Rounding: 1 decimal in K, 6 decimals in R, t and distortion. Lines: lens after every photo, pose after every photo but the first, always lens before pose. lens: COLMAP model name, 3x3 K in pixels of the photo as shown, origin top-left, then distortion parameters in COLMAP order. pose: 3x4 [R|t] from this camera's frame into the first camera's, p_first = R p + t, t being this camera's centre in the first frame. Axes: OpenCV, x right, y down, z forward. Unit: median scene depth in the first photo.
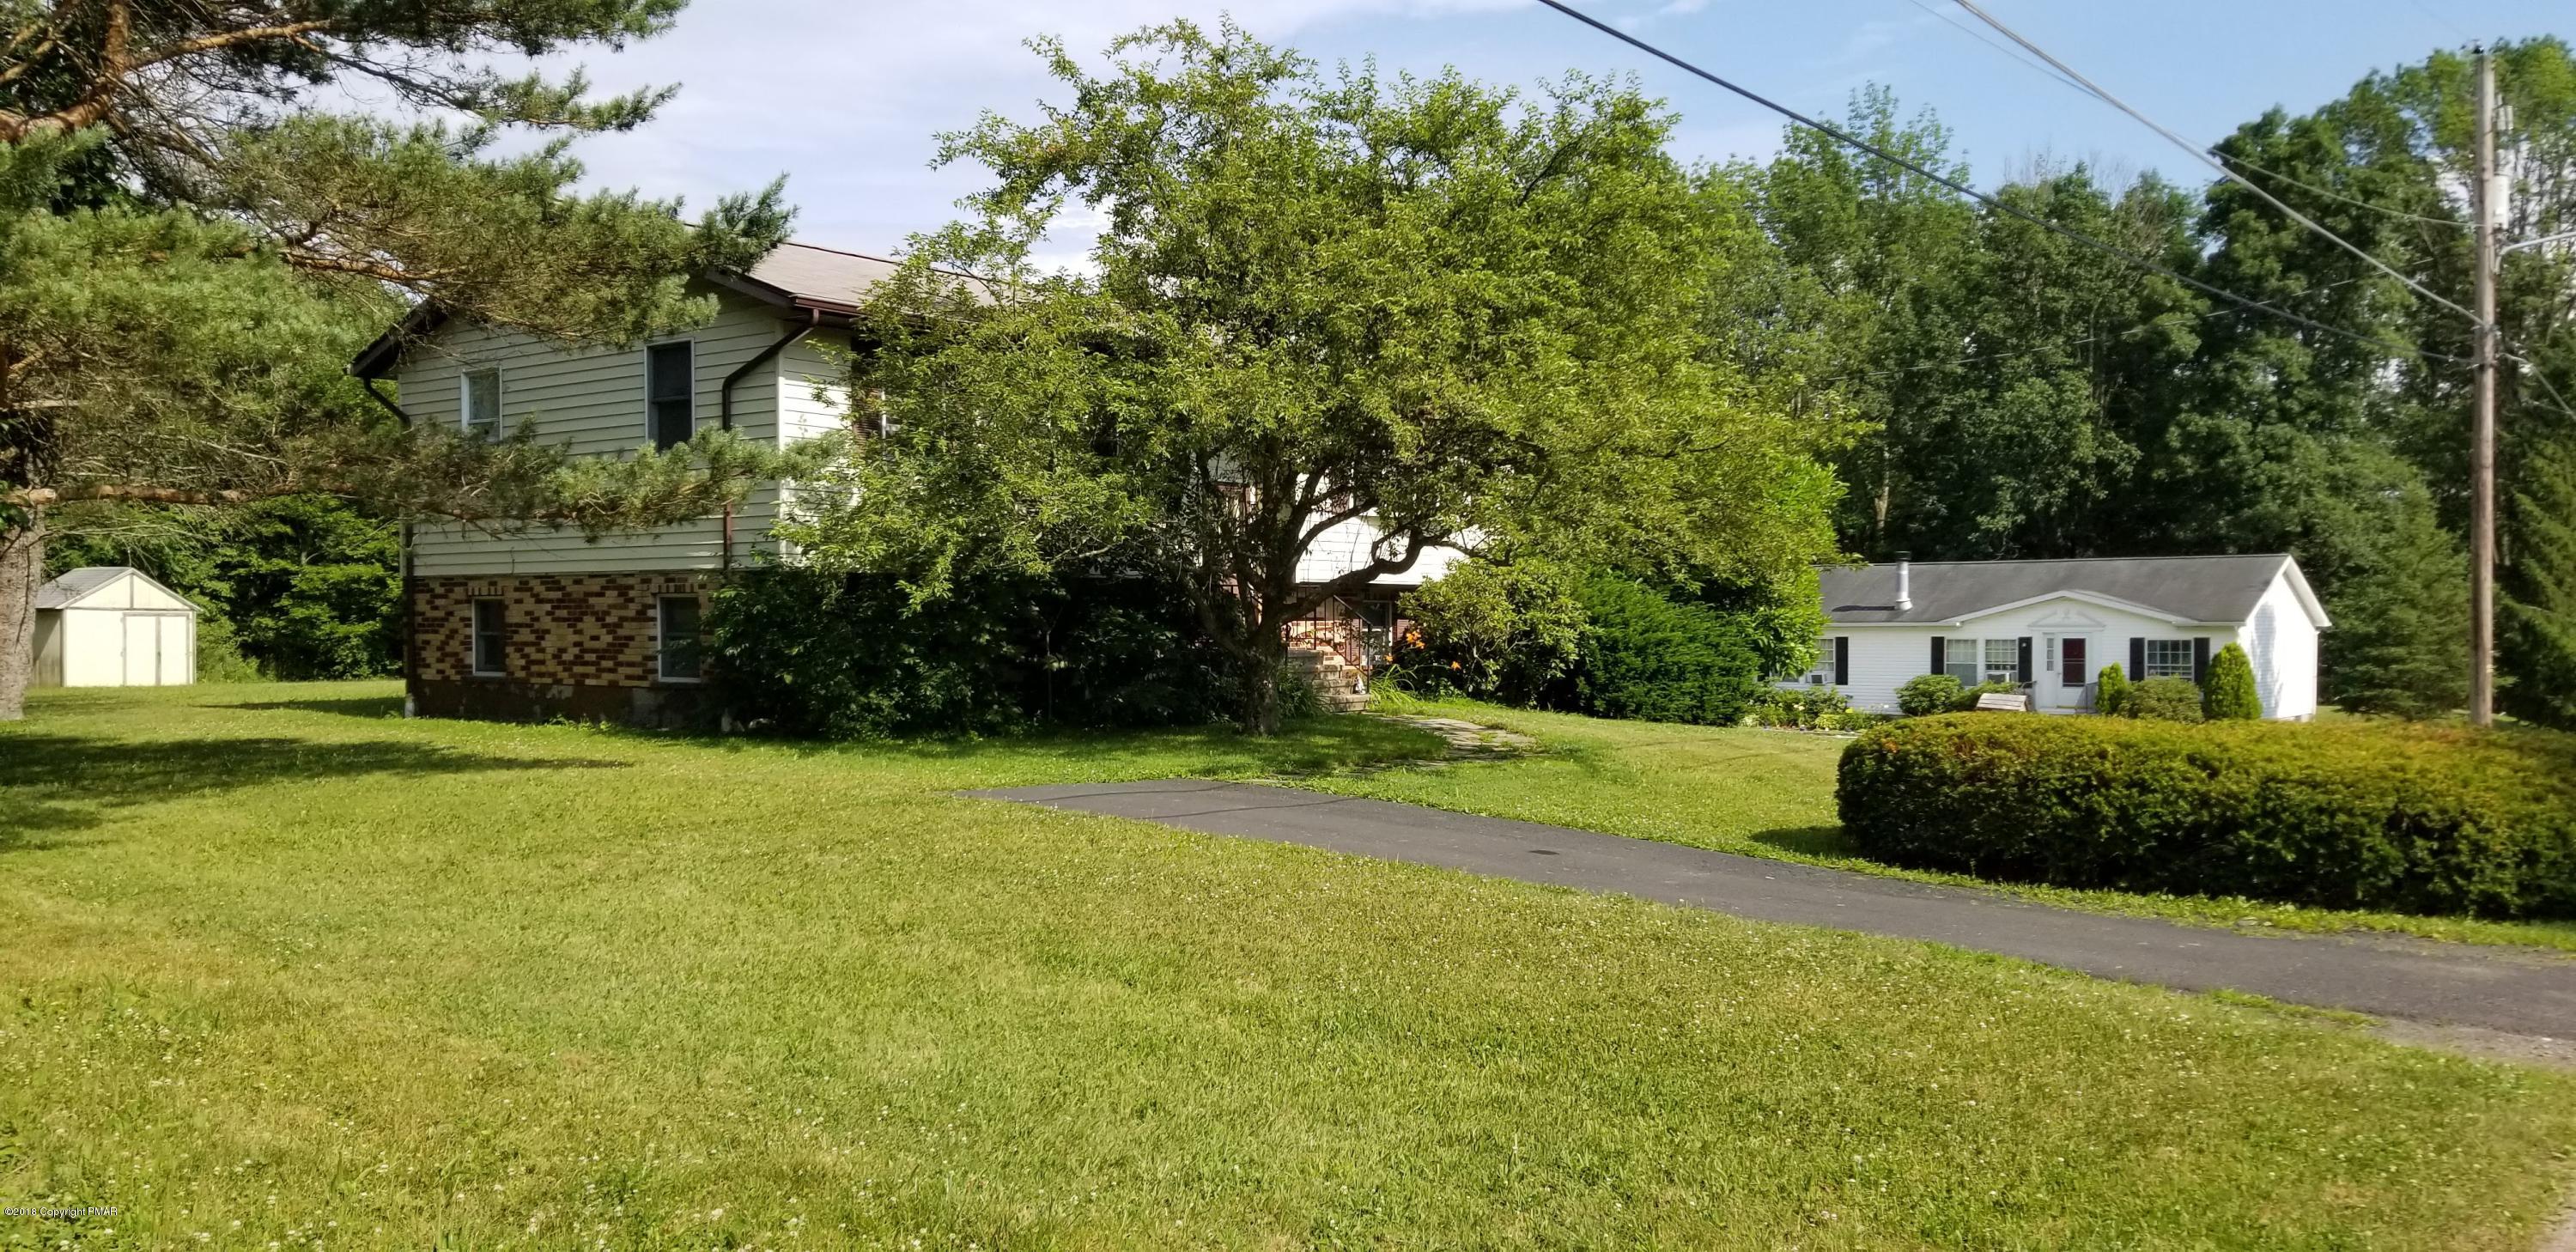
lens RADIAL K [[1958.0, 0, 1273.9], [0, 1958.0, 657.5], [0, 0, 1]] dist [0.111606, -0.194073]
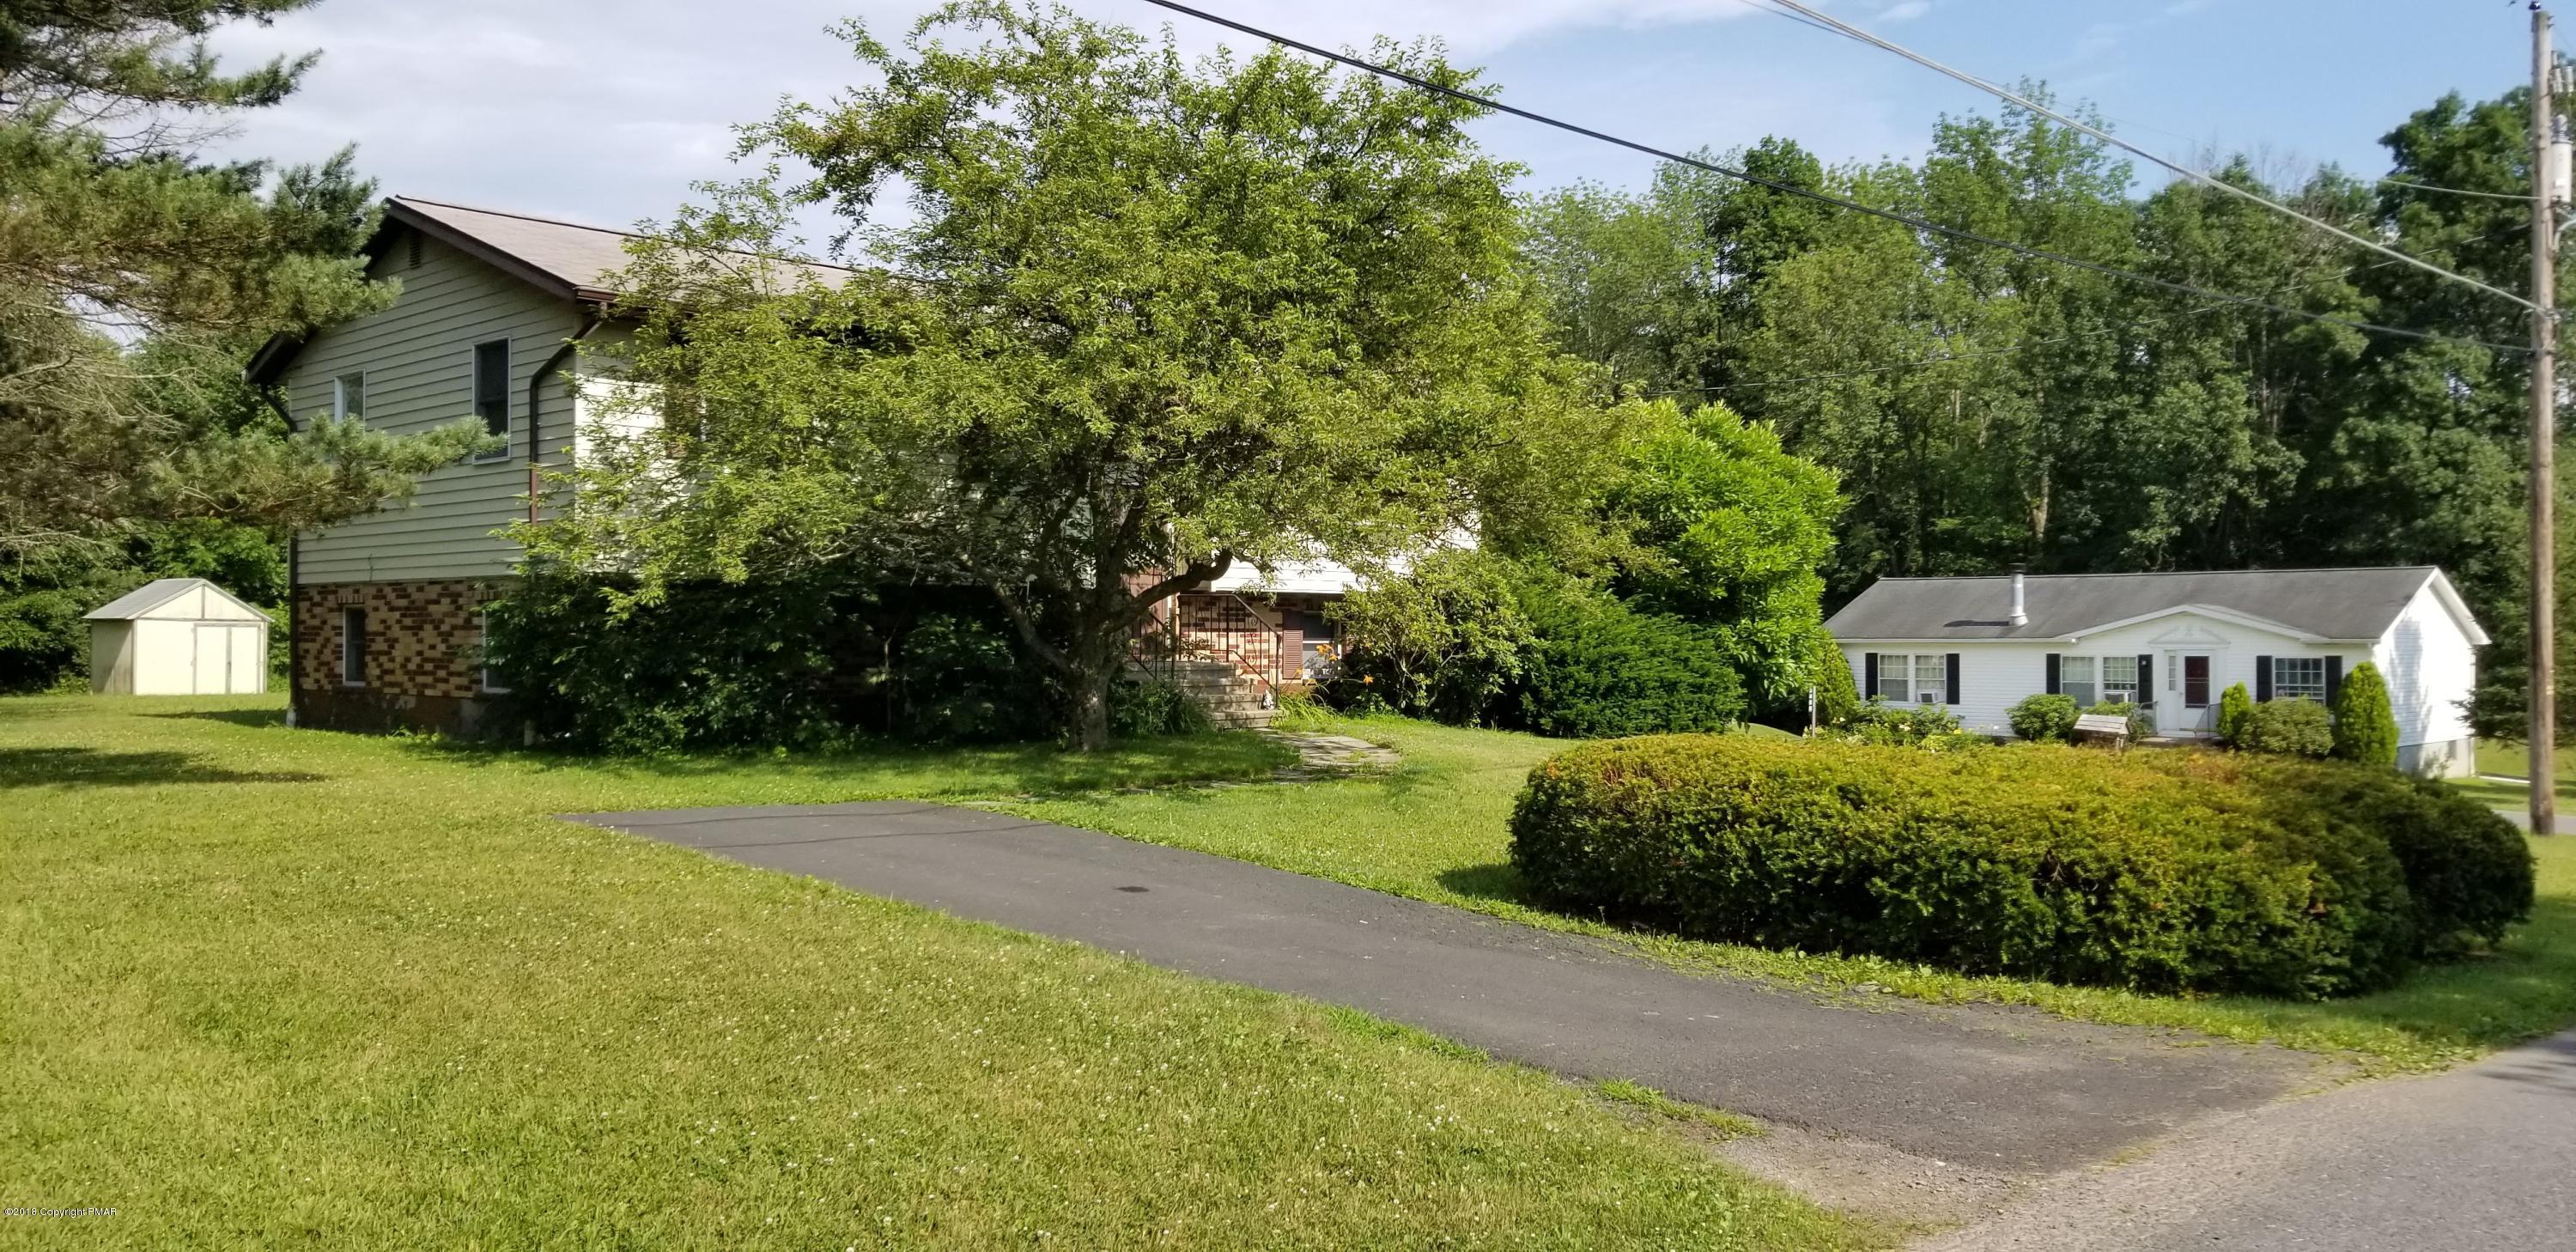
lens RADIAL K [[1958.9, 0, 1288.0], [0, 1958.9, 626.0], [0, 0, 1]] dist [0.100173, -0.149129]
pose [[0.995833, 0.002901, -0.091155, 0.117936], [-0.005056, 0.999713, -0.023422, 0.000380], [0.091061, 0.023785, 0.995561, 0.051173]]
